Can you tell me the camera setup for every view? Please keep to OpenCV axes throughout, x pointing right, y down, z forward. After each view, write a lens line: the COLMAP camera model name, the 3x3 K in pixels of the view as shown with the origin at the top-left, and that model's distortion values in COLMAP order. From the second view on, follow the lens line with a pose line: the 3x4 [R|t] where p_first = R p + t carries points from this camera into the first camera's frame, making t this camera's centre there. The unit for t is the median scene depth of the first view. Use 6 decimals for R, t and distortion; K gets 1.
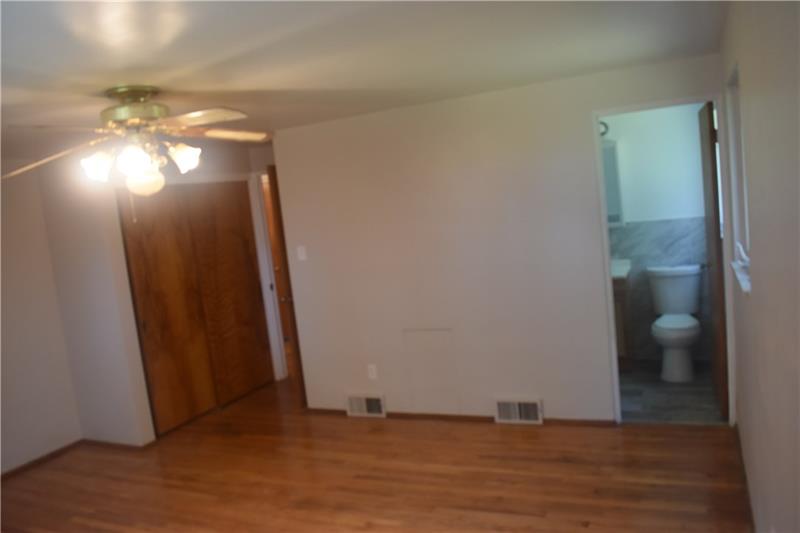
lens RADIAL K [[640.0, 0, 400.0], [0, 640.0, 266.5], [0, 0, 1]] dist [-0.085632, -0.002325]
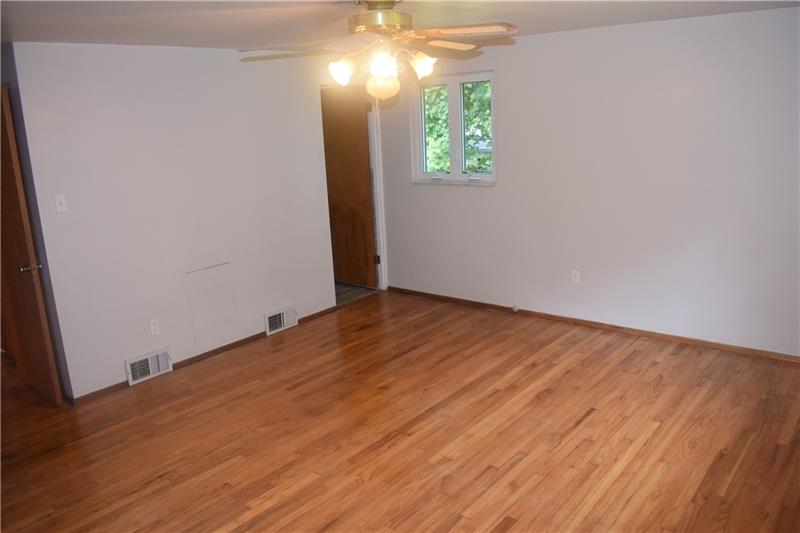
lens RADIAL K [[640.0, 0, 400.0], [0, 640.0, 266.5], [0, 0, 1]] dist [-0.085632, -0.002325]
pose [[0.263520, -0.124156, 0.956631, -0.998589], [0.133397, 0.986845, 0.091330, 0.053148], [-0.955386, 0.103545, 0.276616, 0.492614]]
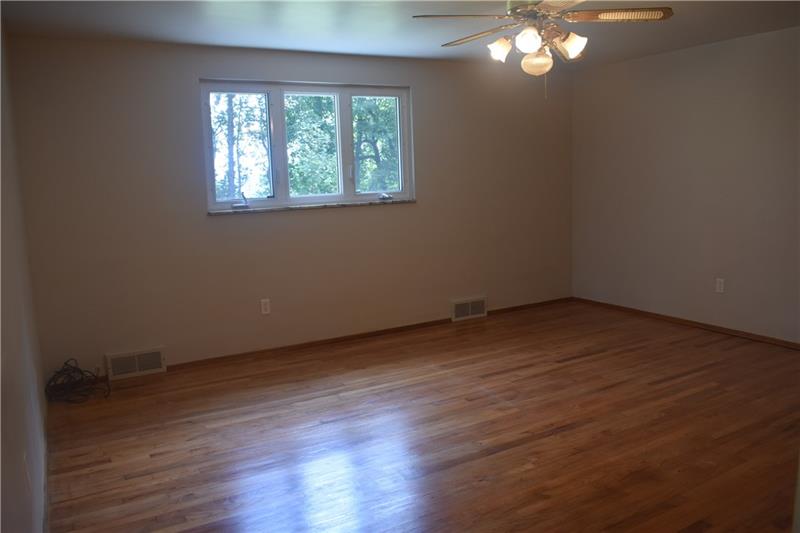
lens RADIAL K [[640.0, 0, 400.0], [0, 640.0, 266.5], [0, 0, 1]] dist [-0.085632, -0.002325]
pose [[-0.572459, 0.253795, -0.779666, 0.490409], [0.003243, 0.951583, 0.307376, -0.087277], [0.819927, 0.173432, -0.545565, 1.020463]]
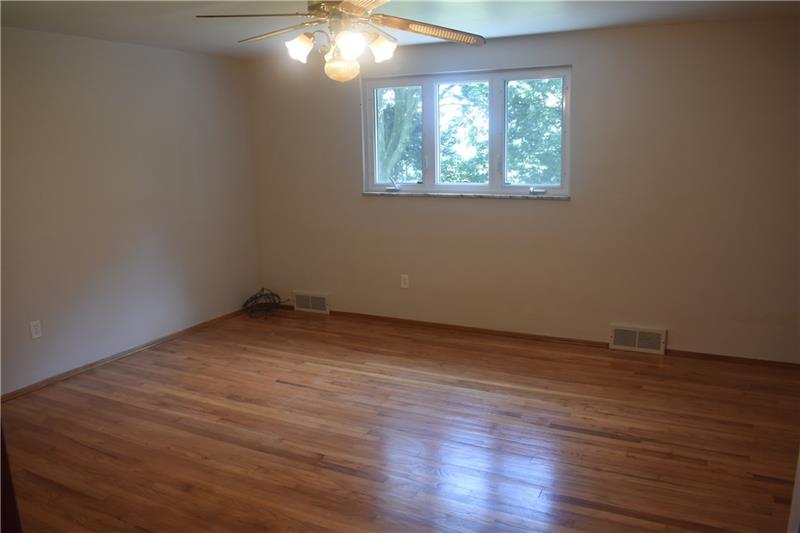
lens RADIAL K [[631.8, 0, 400.0], [0, 631.8, 266.5], [0, 0, 1]] dist [-0.081670, 0.001353]
pose [[-0.989164, 0.128856, 0.070359, -0.363408], [0.144345, 0.941088, 0.305808, -0.081656], [-0.026809, 0.312650, -0.949490, 1.412790]]
